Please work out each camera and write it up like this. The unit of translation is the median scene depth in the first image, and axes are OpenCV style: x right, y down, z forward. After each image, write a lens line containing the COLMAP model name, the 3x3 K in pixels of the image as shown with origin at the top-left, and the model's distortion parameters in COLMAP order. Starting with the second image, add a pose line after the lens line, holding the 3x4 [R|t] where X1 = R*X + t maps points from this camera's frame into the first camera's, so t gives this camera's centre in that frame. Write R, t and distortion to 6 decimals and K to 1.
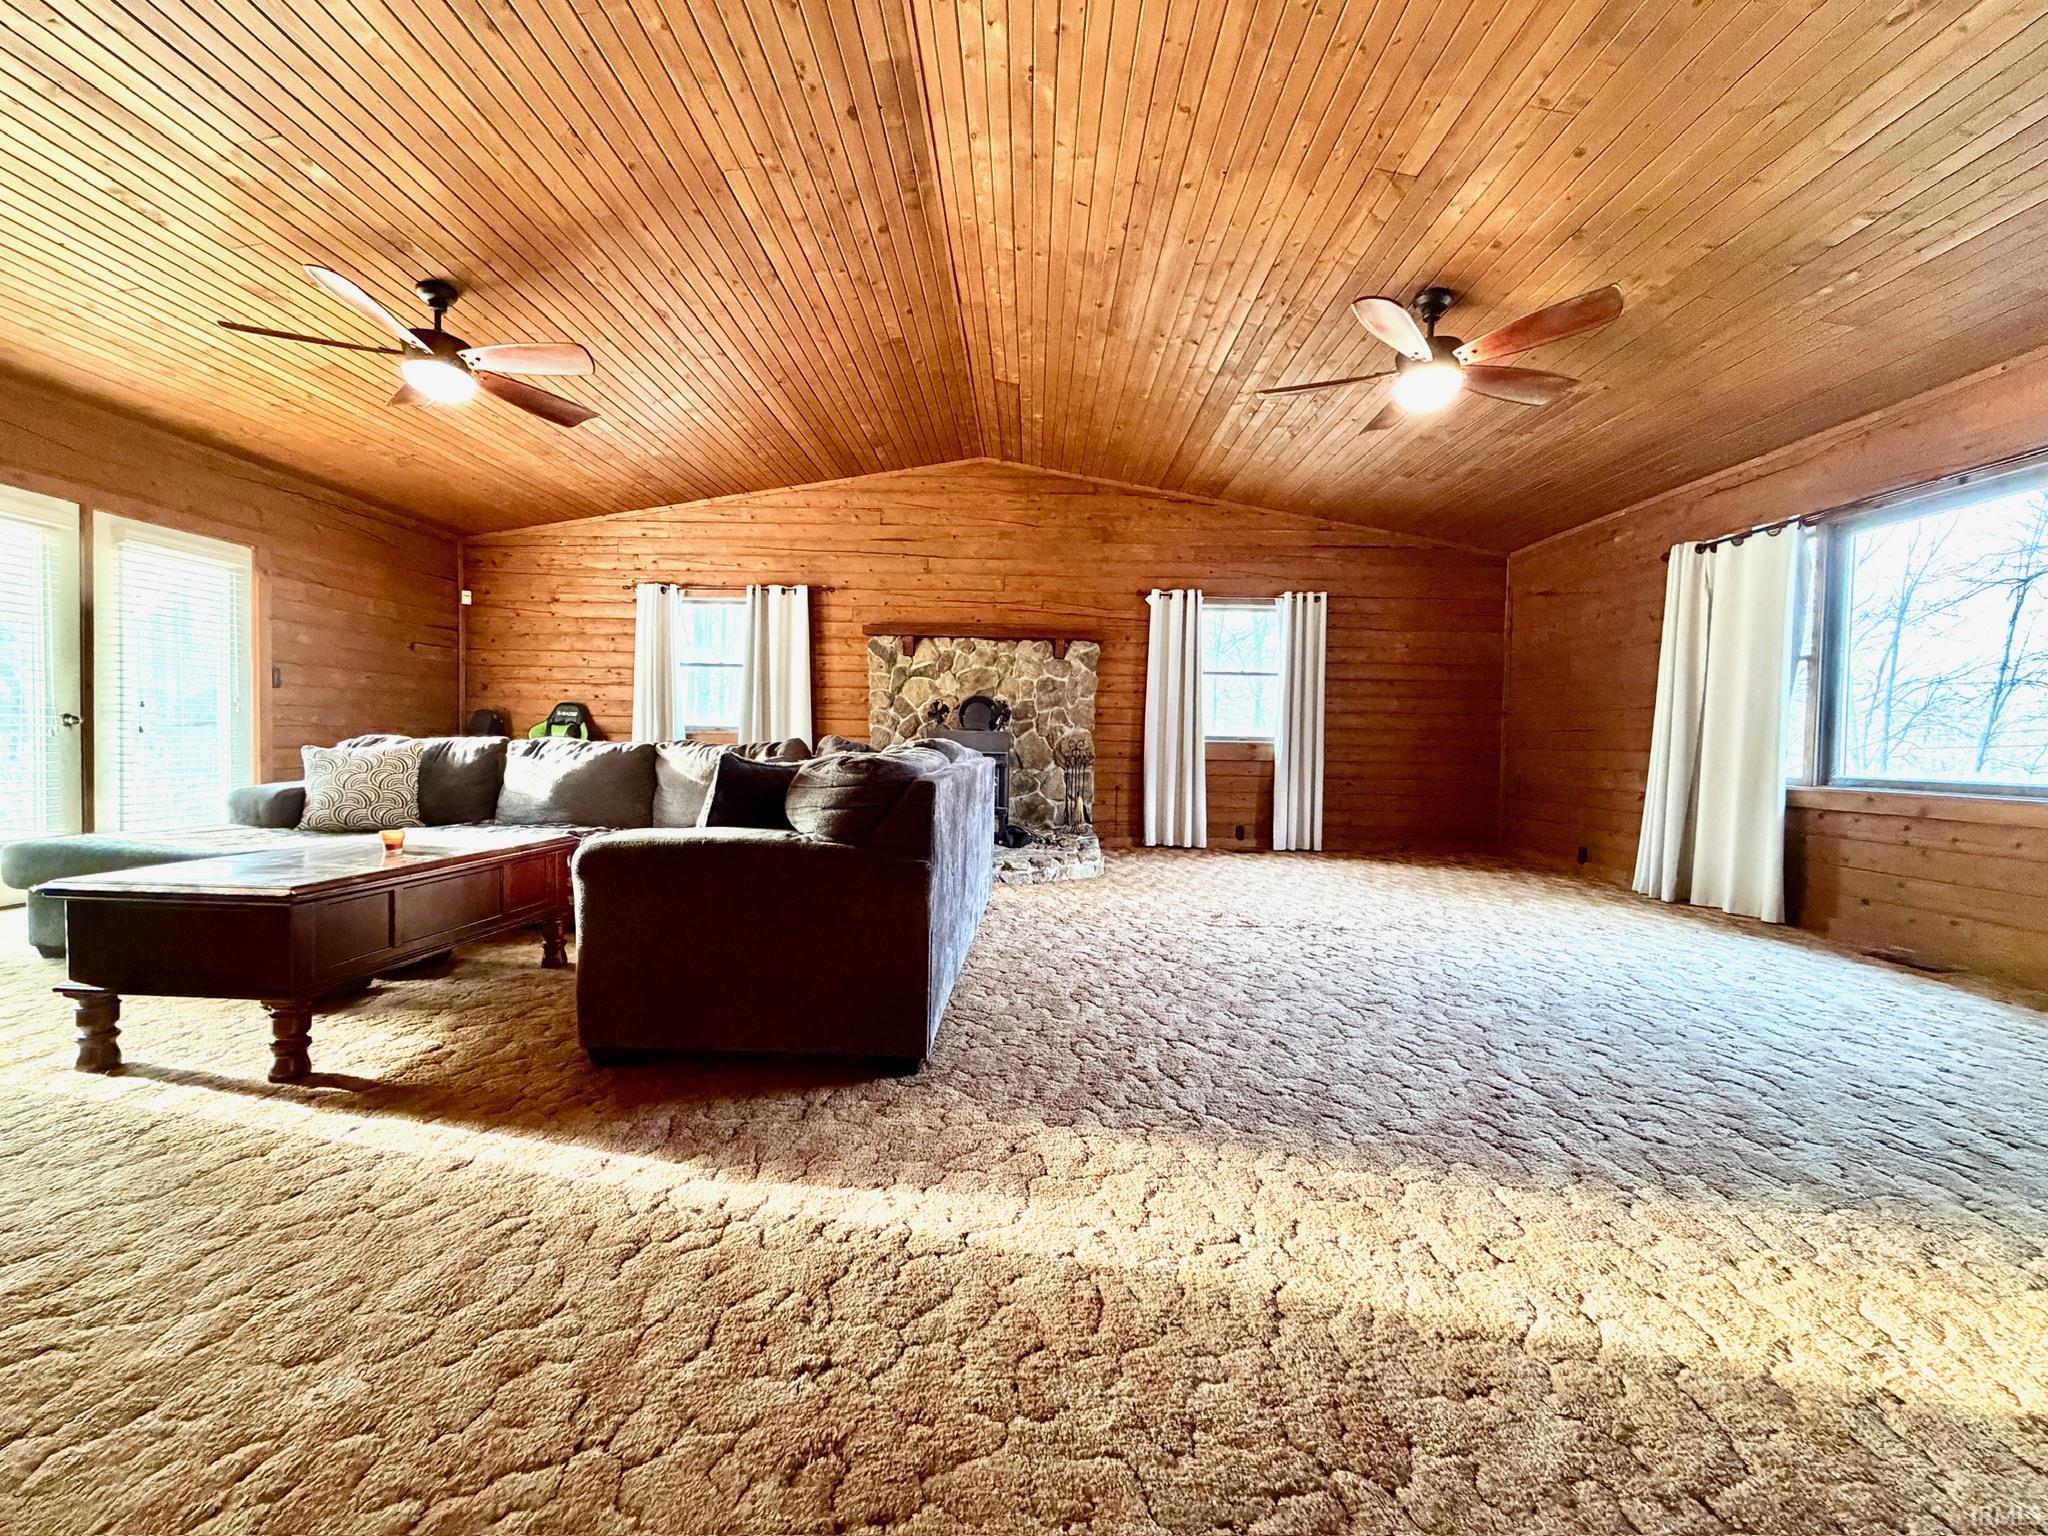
lens RADIAL K [[813.3, 0, 1018.7], [0, 813.3, 766.0], [0, 0, 1]] dist [-0.001097, 0.000241]
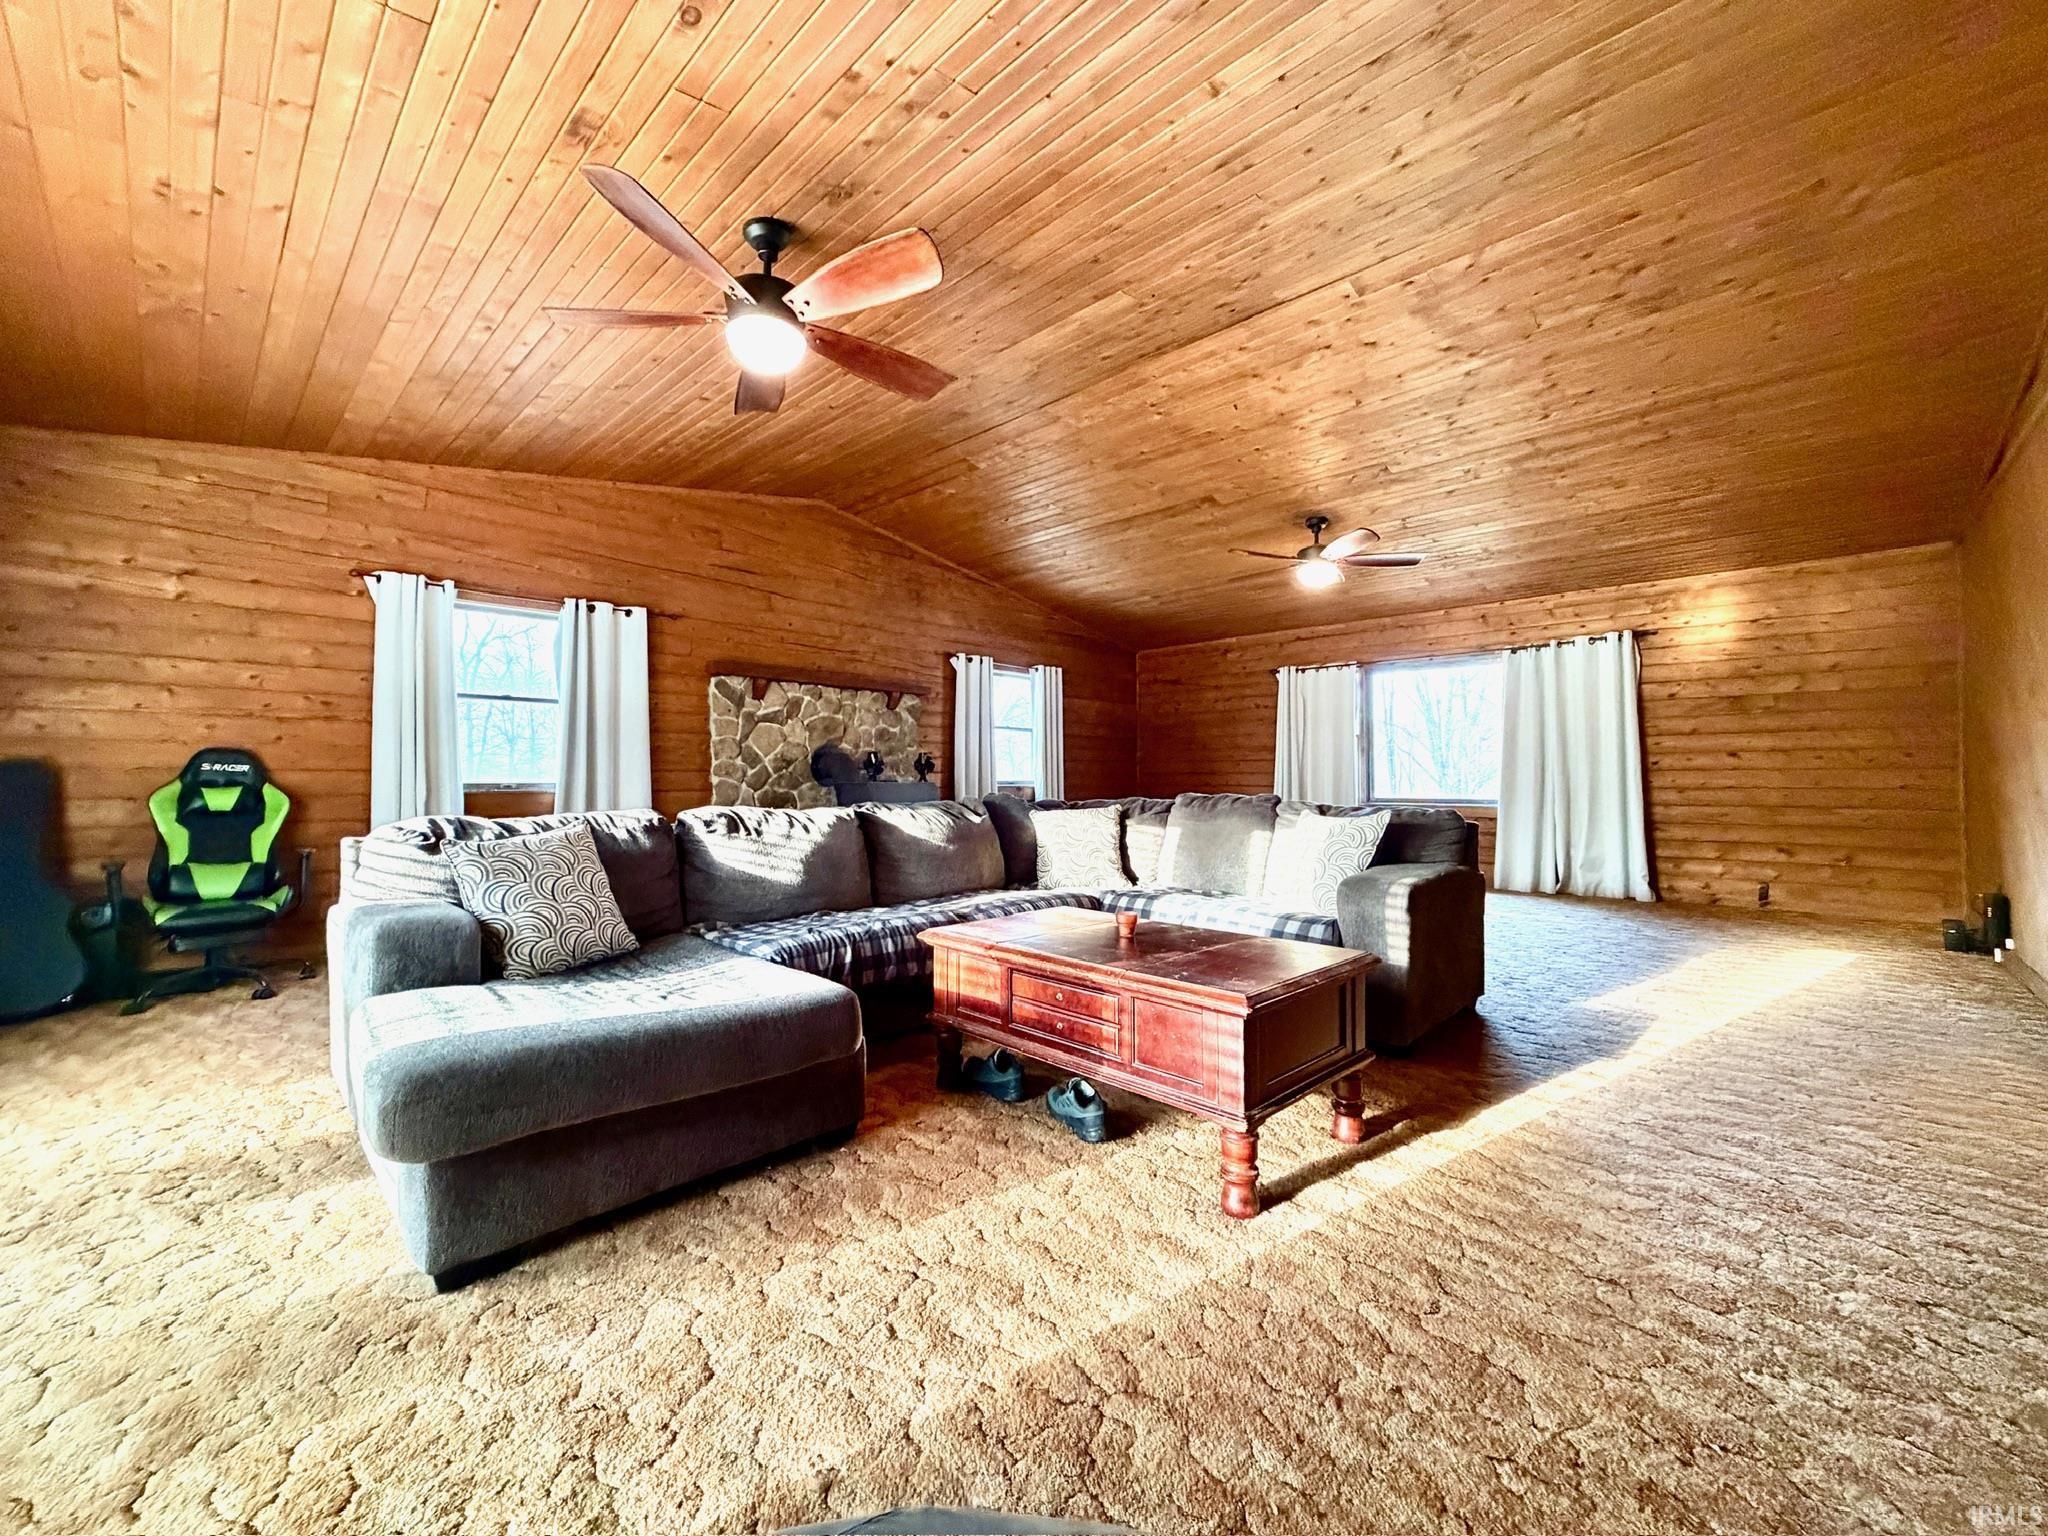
lens RADIAL K [[813.3, 0, 1018.7], [0, 813.3, 766.0], [0, 0, 1]] dist [-0.001097, 0.000241]
pose [[0.681917, -0.008154, 0.731384, -0.601286], [0.038795, 0.998934, -0.025035, -0.027892], [-0.730400, 0.045446, 0.681506, 0.175159]]
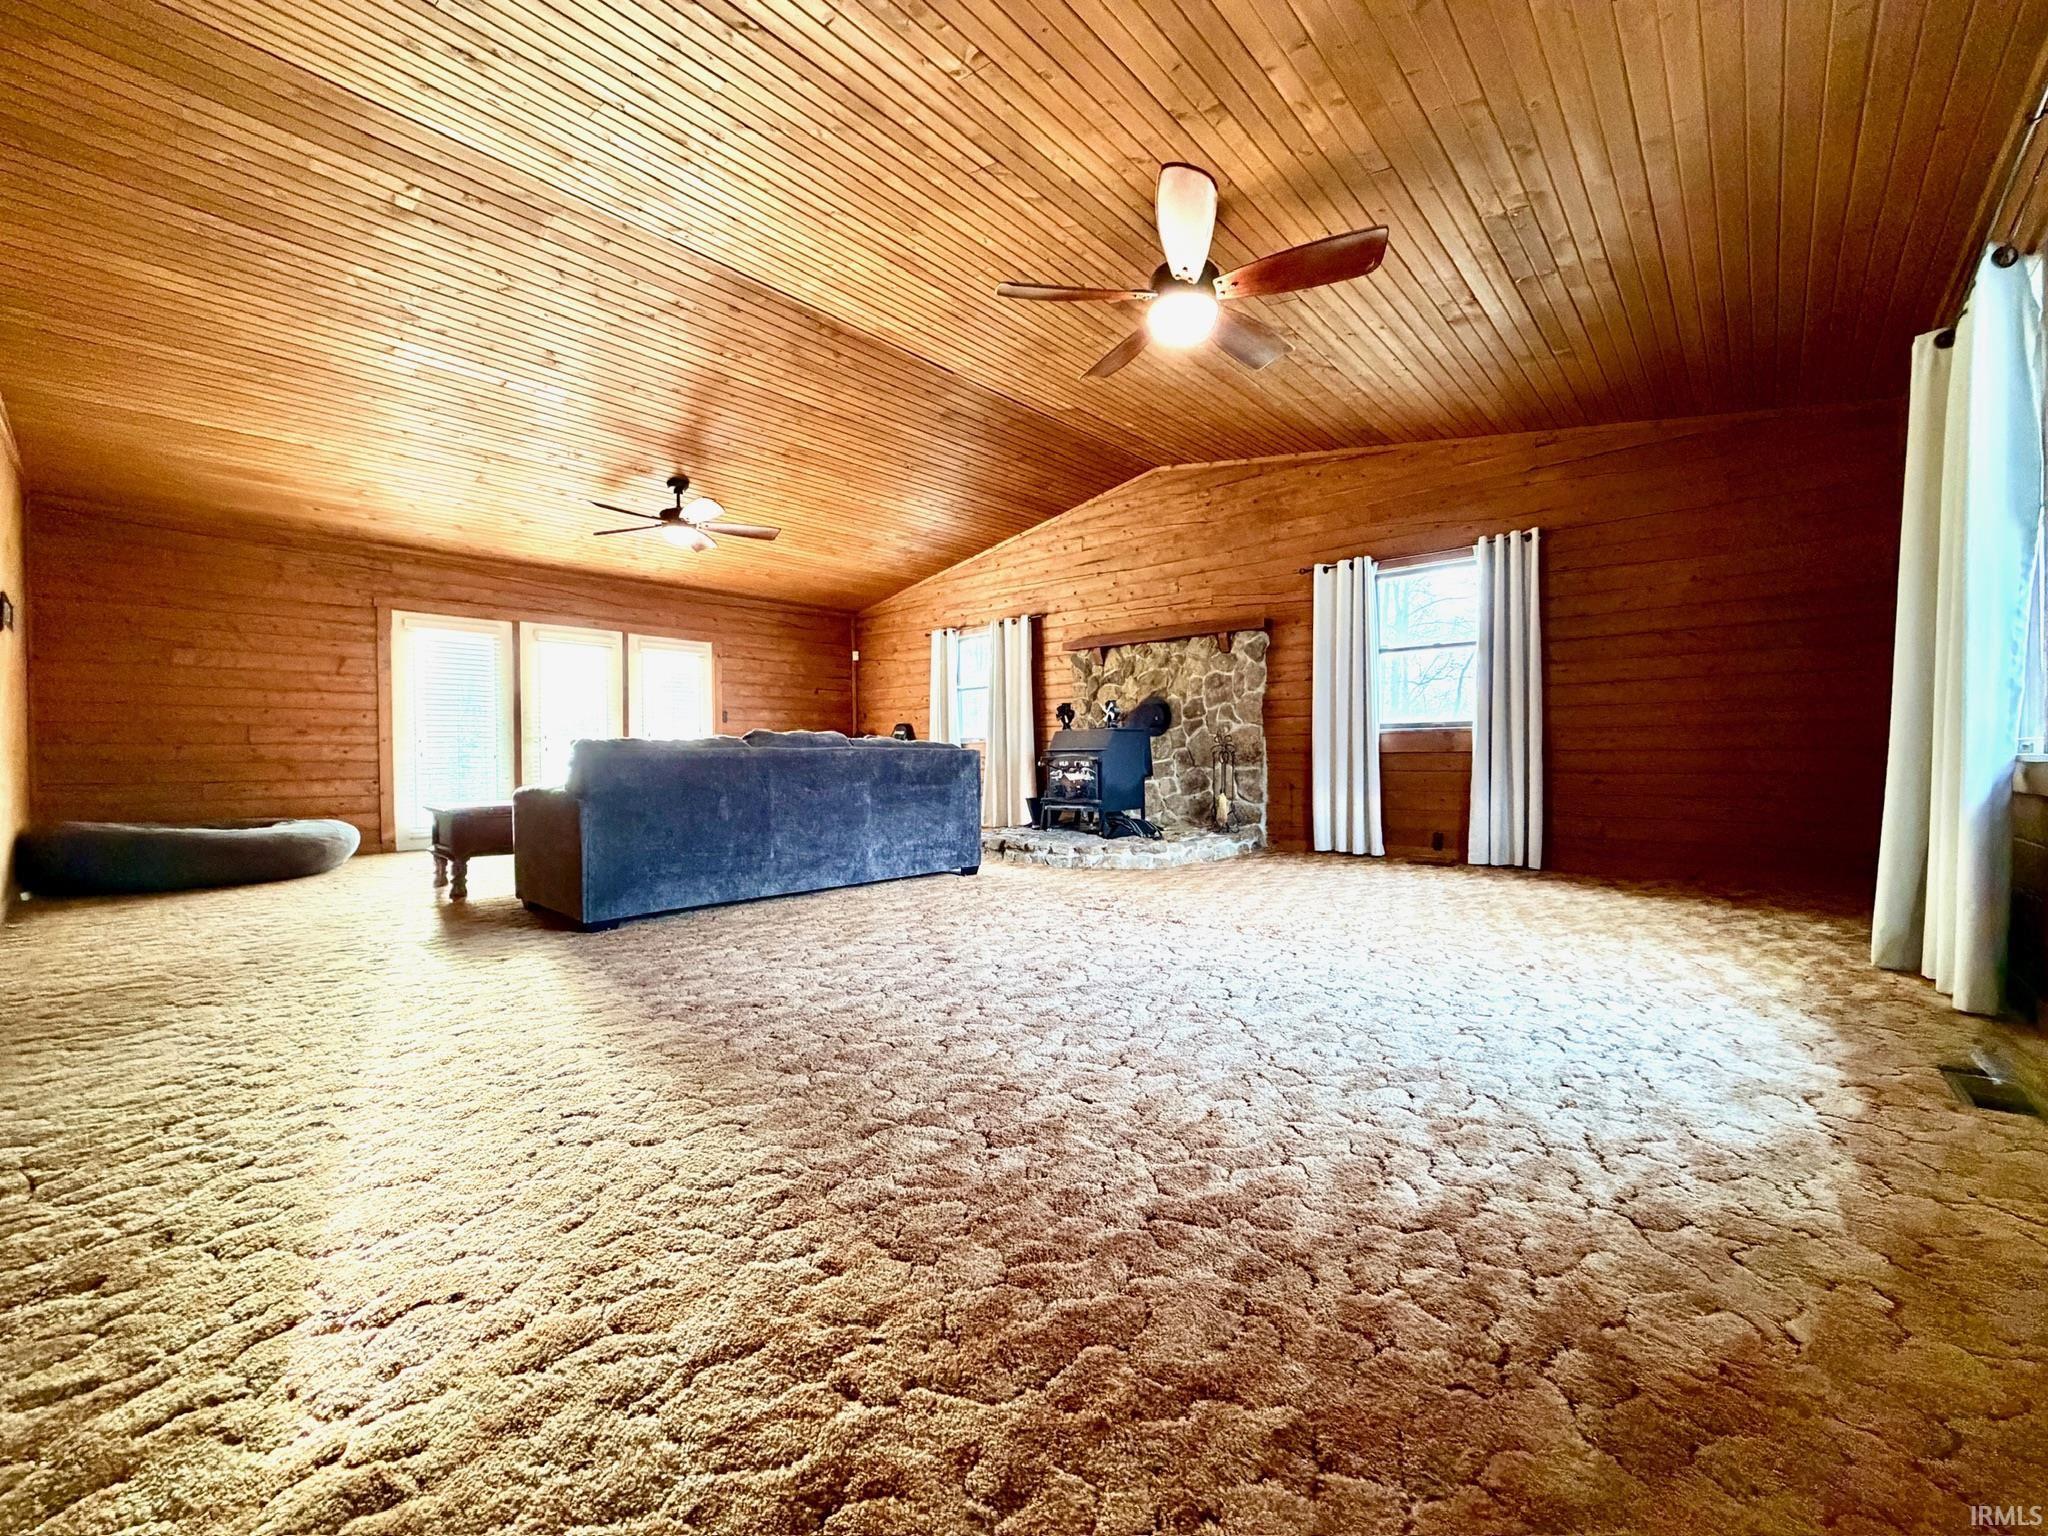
lens RADIAL K [[813.3, 0, 1018.7], [0, 813.3, 766.0], [0, 0, 1]] dist [-0.001097, 0.000241]
pose [[0.747259, -0.017644, -0.664299, 0.507892], [0.000186, 0.999653, -0.026341, 0.028703], [0.664533, 0.019560, 0.747003, 0.113622]]
